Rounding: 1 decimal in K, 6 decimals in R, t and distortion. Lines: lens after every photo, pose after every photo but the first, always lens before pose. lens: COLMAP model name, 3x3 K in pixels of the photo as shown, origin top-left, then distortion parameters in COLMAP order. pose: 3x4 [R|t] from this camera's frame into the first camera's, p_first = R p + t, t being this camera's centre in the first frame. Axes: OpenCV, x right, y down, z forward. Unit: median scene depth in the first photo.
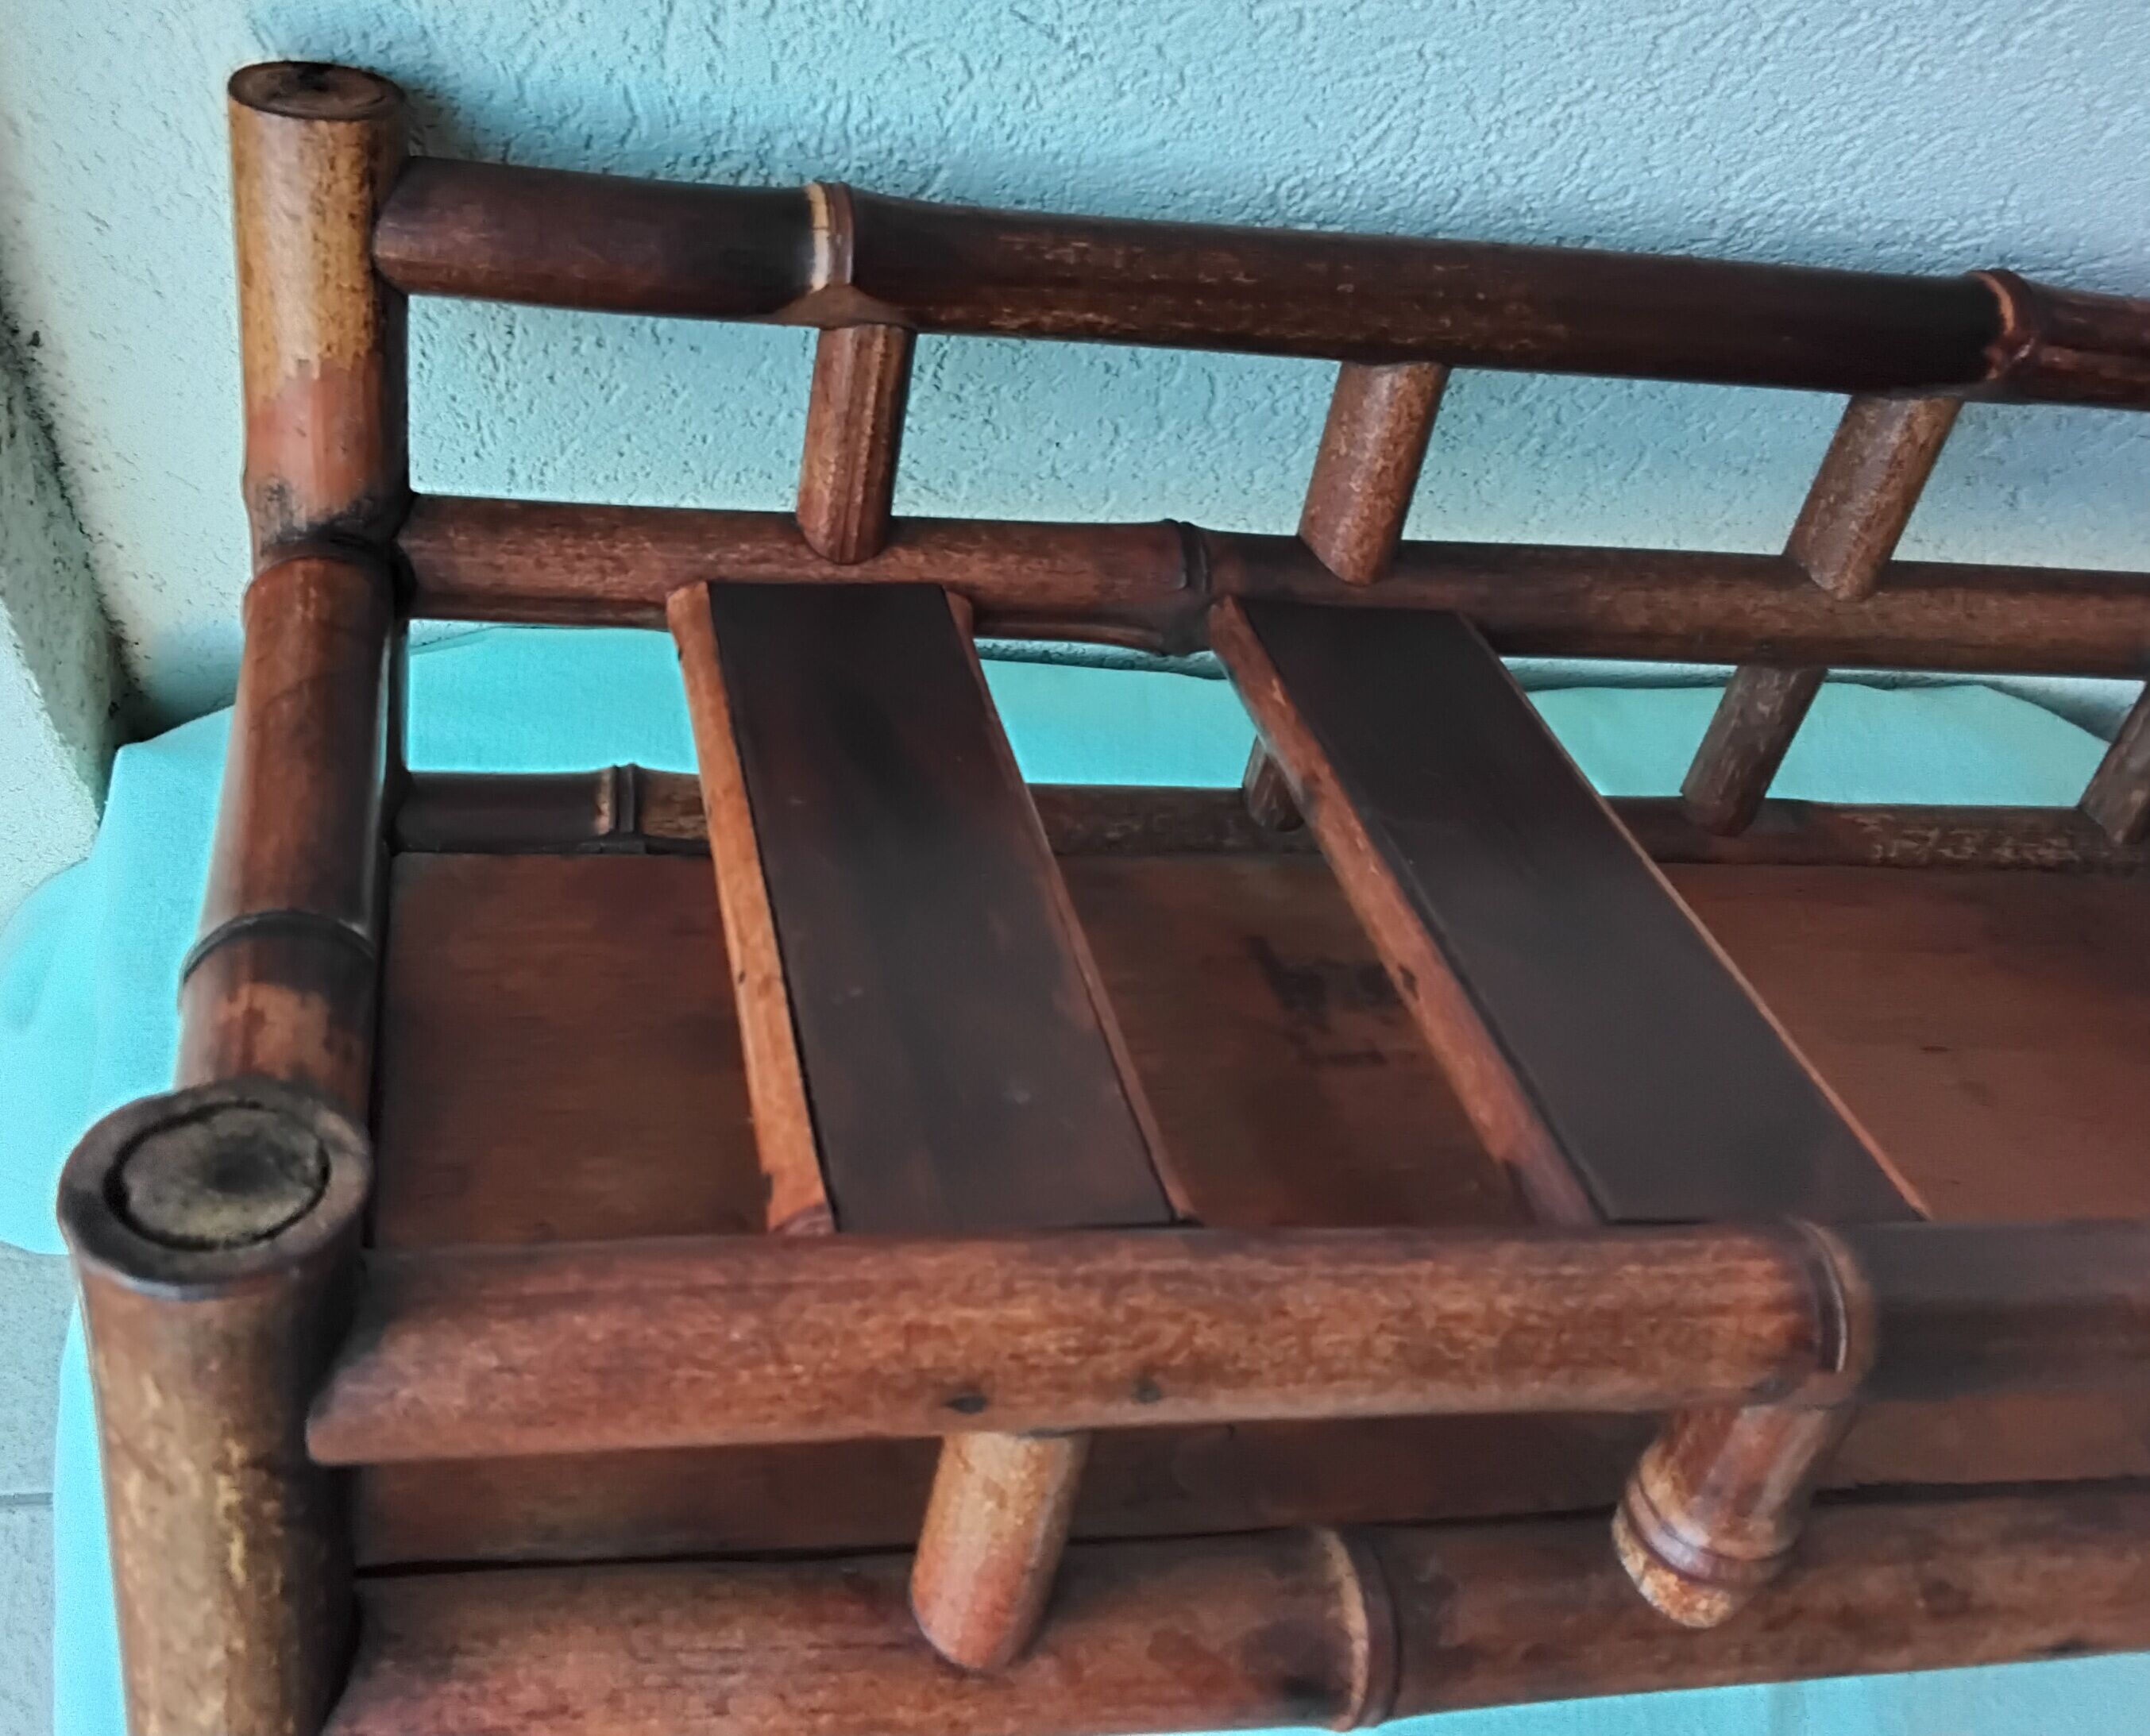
lens RADIAL K [[2007.4, 0, 885.0], [0, 2007.4, 813.3], [0, 0, 1]] dist [0.037032, 0.000000]
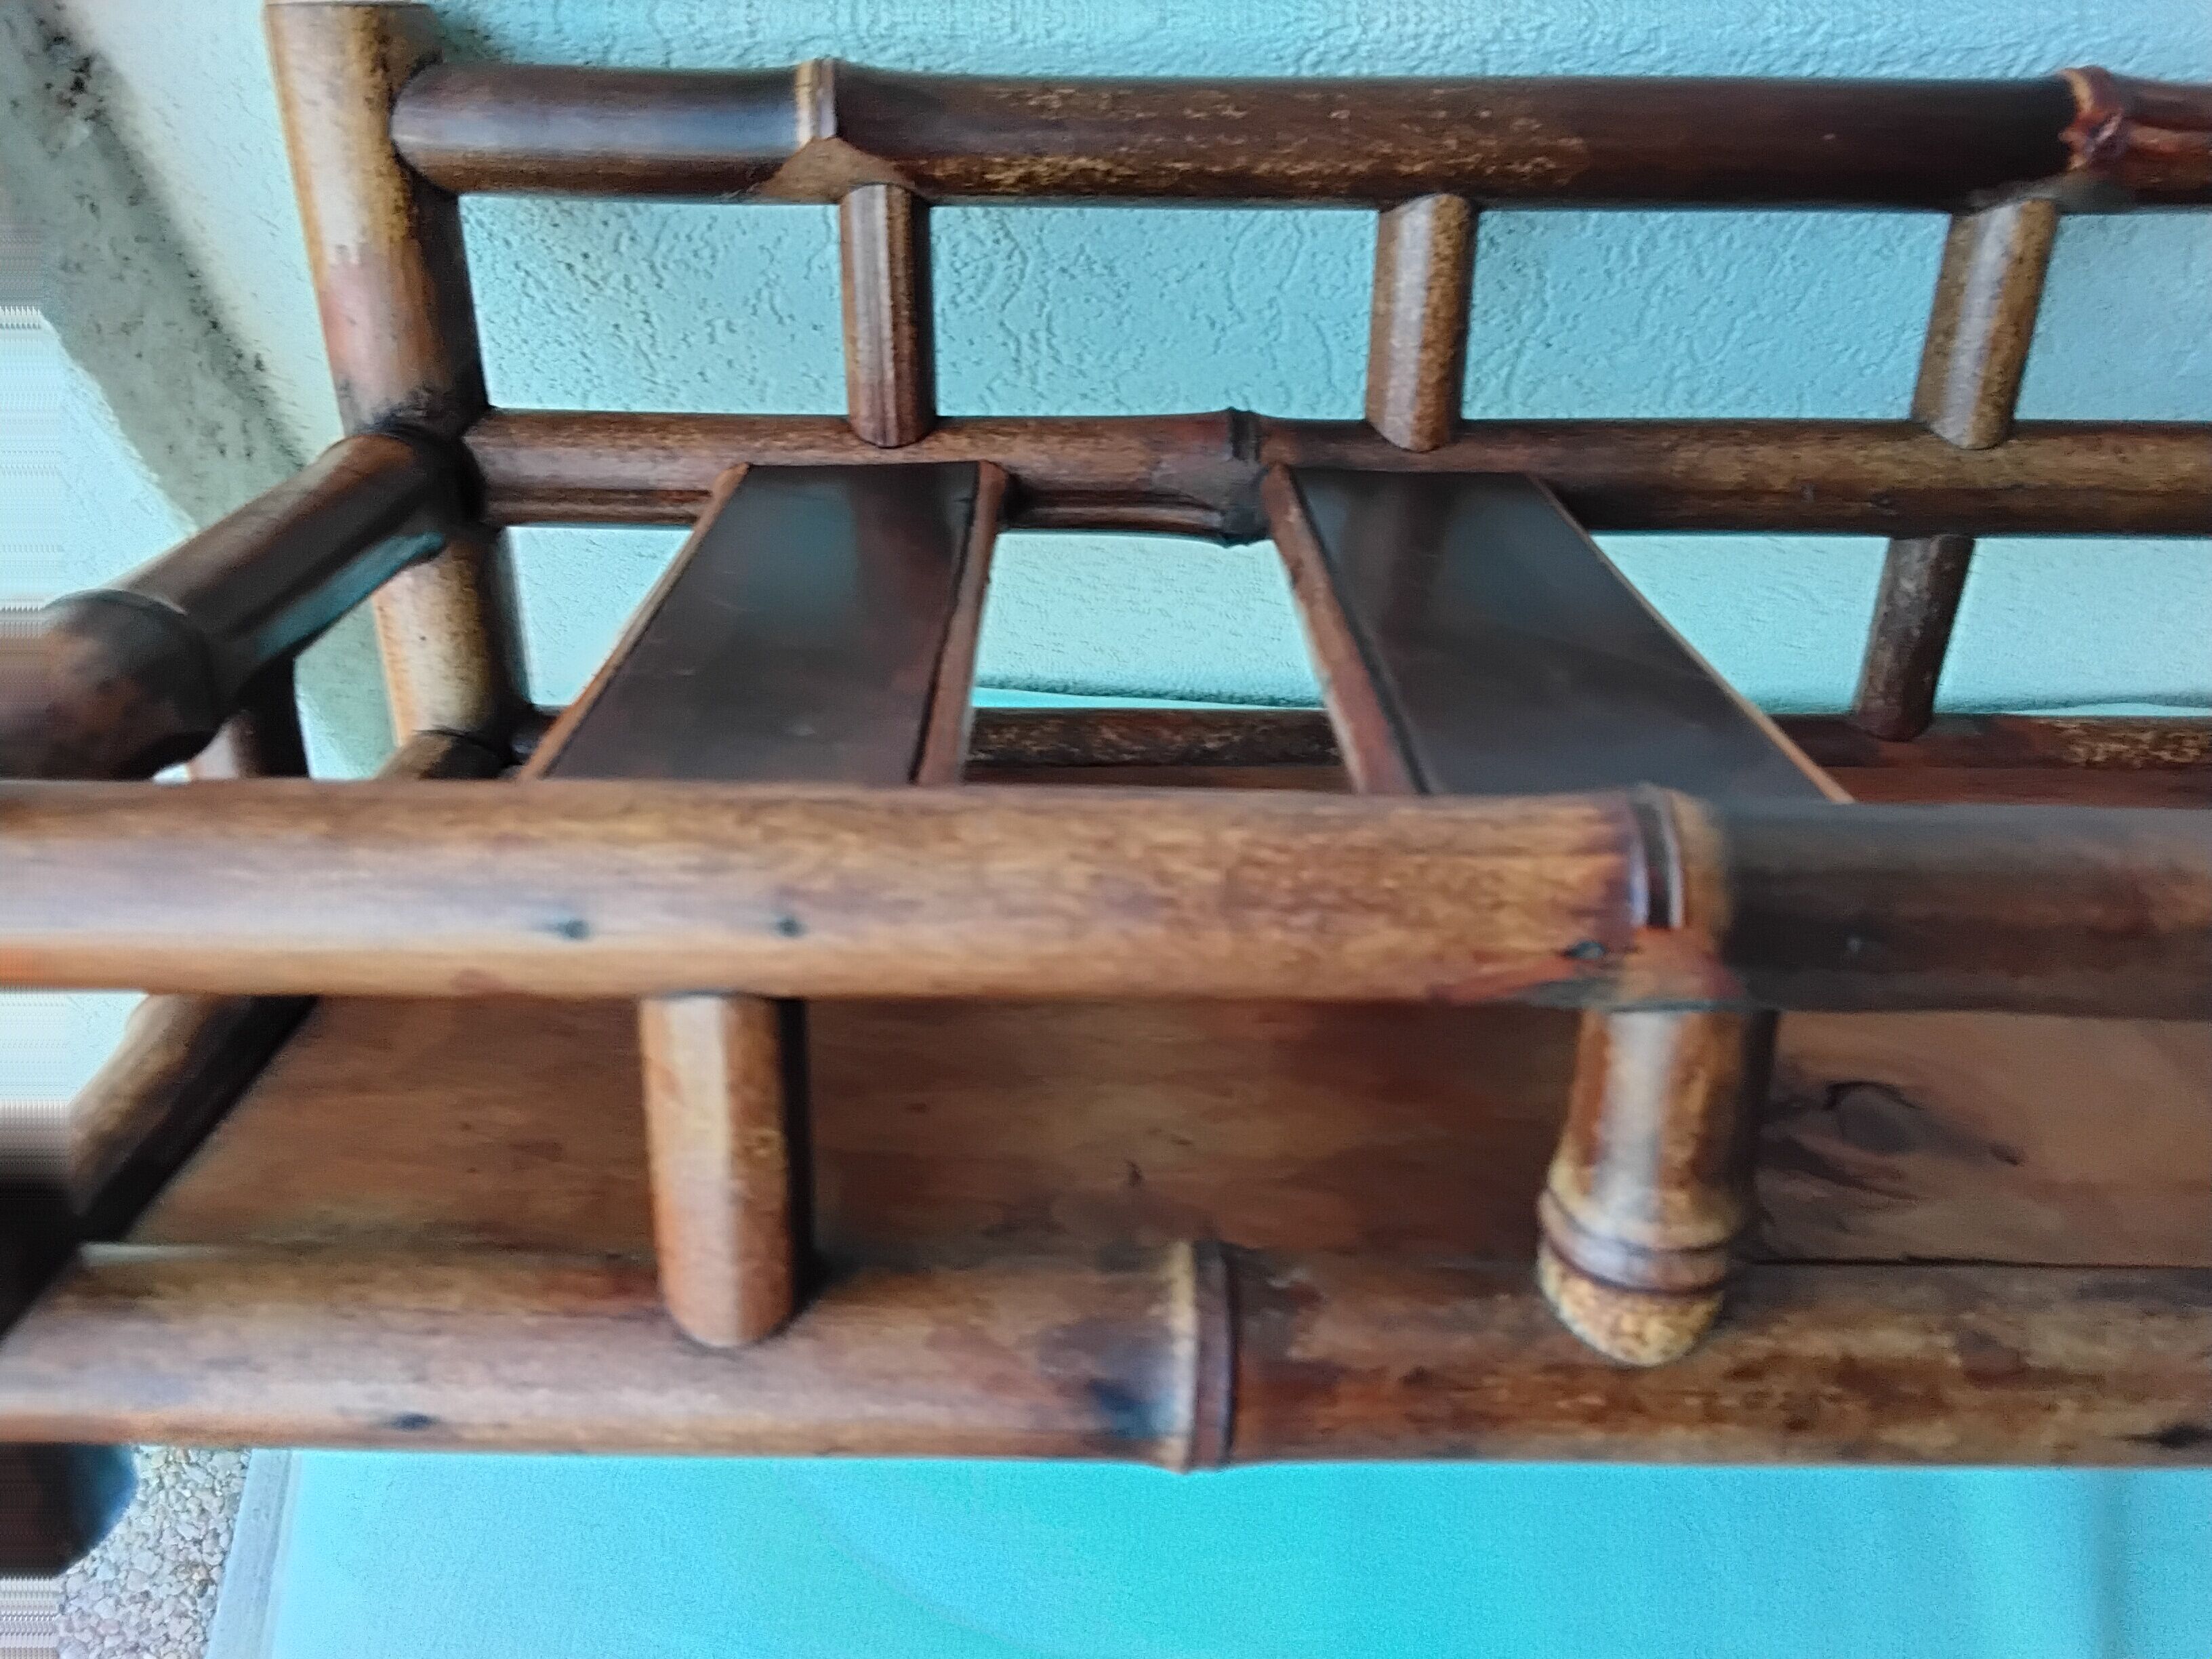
lens RADIAL K [[1723.0, 0, 1110.5], [0, 1723.0, 873.7], [0, 0, 1]] dist [0.073755, -0.096659]
pose [[0.980974, -0.044073, -0.189072, 0.273550], [0.012787, 0.986444, -0.163601, 0.261377], [0.193720, 0.158070, 0.968239, 0.206000]]
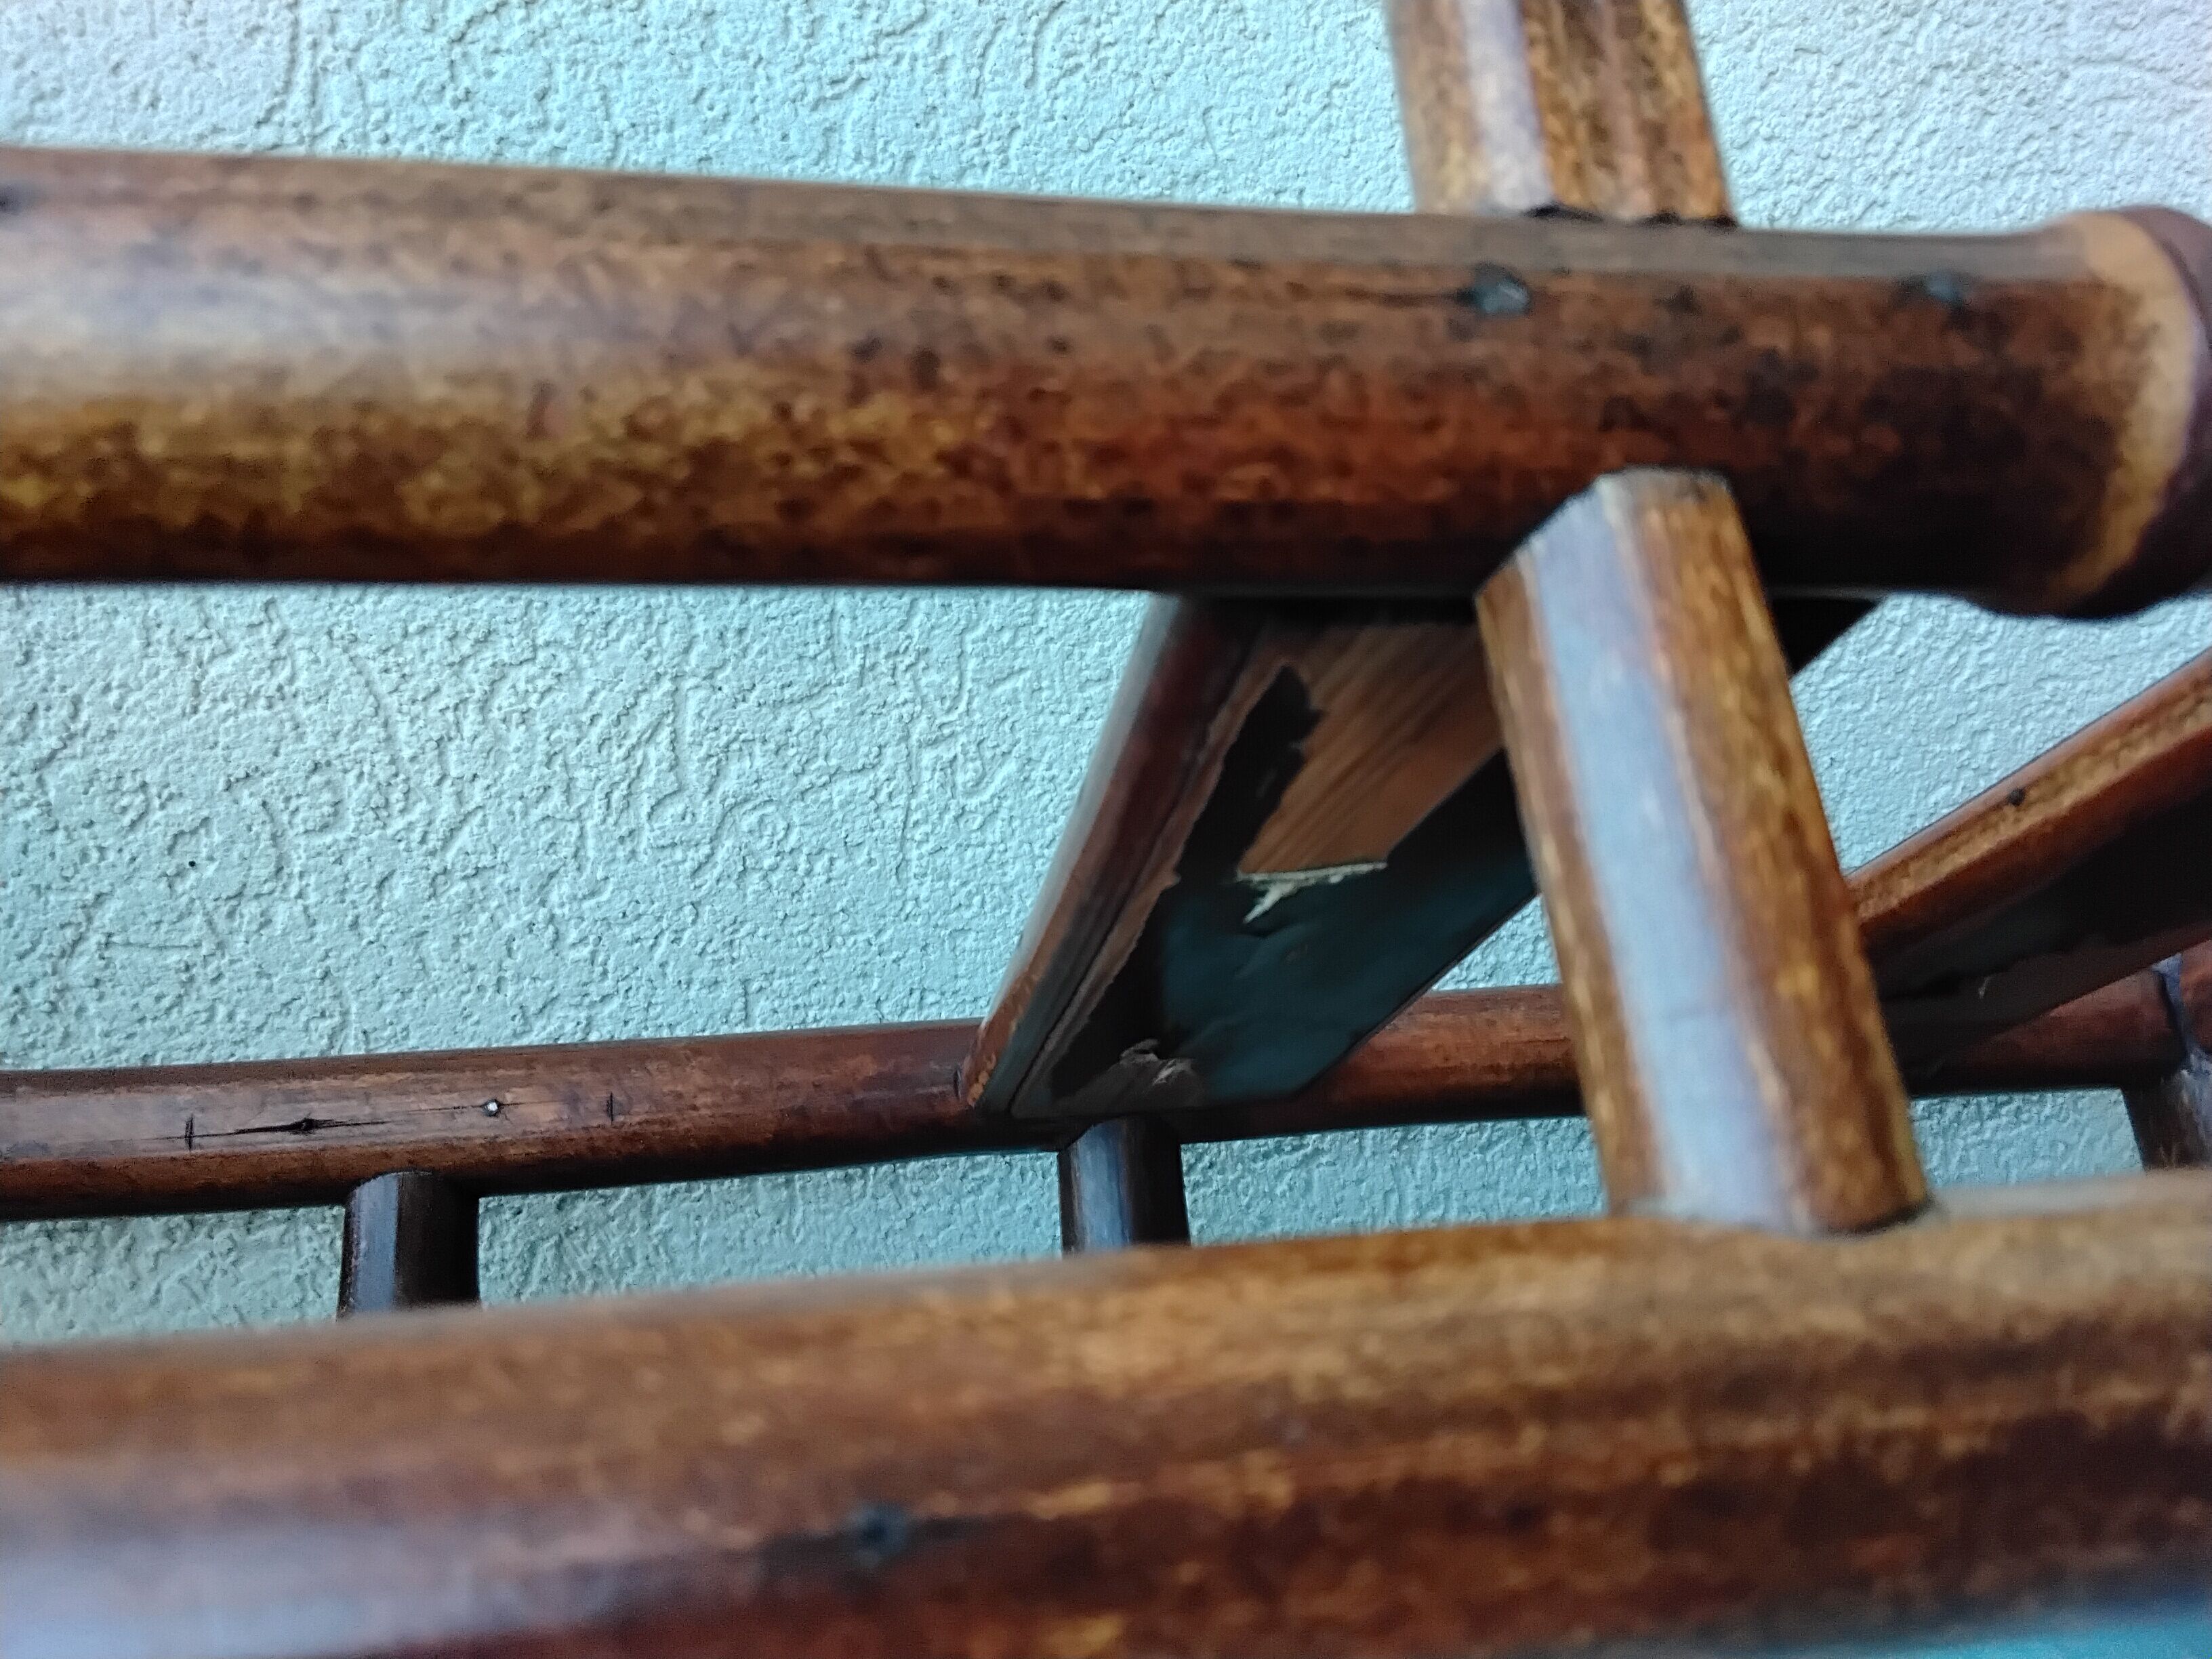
lens RADIAL K [[1723.0, 0, 1110.2], [0, 1723.0, 815.0], [0, 0, 1]] dist [0.073755, -0.096659]
pose [[0.972906, -0.212389, 0.091353, 0.448342], [0.195461, 0.544537, -0.815644, 0.455376], [0.123489, 0.811400, 0.571297, 0.936103]]
